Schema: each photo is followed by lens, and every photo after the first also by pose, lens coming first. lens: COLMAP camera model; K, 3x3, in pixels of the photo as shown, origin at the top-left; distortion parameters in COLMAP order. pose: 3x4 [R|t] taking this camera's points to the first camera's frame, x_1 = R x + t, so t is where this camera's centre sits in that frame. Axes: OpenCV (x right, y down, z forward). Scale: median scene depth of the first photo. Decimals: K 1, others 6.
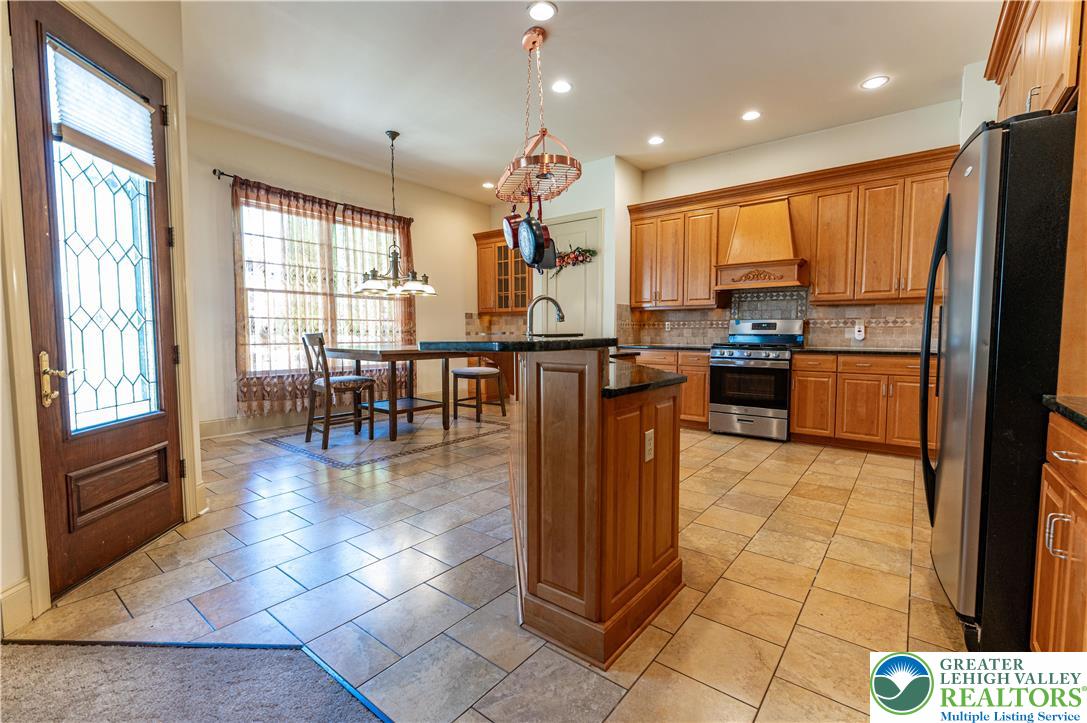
lens RADIAL K [[470.7, 0, 543.5], [0, 470.7, 359.5], [0, 0, 1]] dist [0.002795, 0.000106]
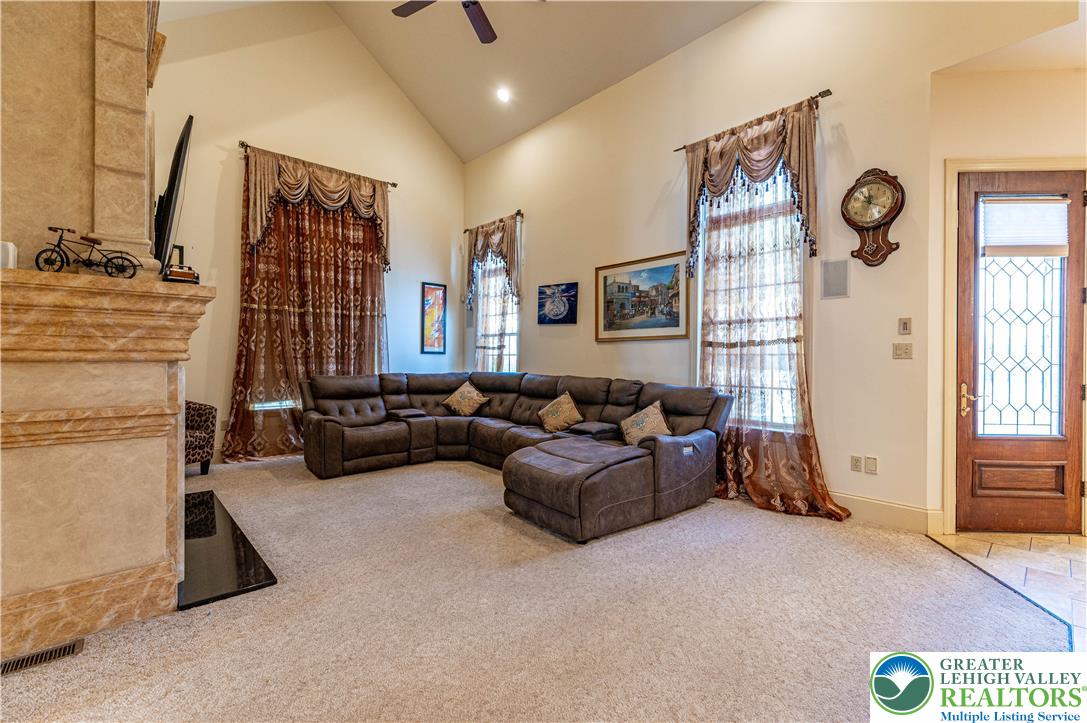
lens RADIAL K [[470.7, 0, 552.5], [0, 470.7, 363.5], [0, 0, 1]] dist [0.002795, 0.000106]
pose [[-0.167412, 0.002412, -0.985884, 0.843365], [-0.065578, 0.997755, 0.013577, -0.014866], [0.983704, 0.066925, -0.166878, -0.176616]]
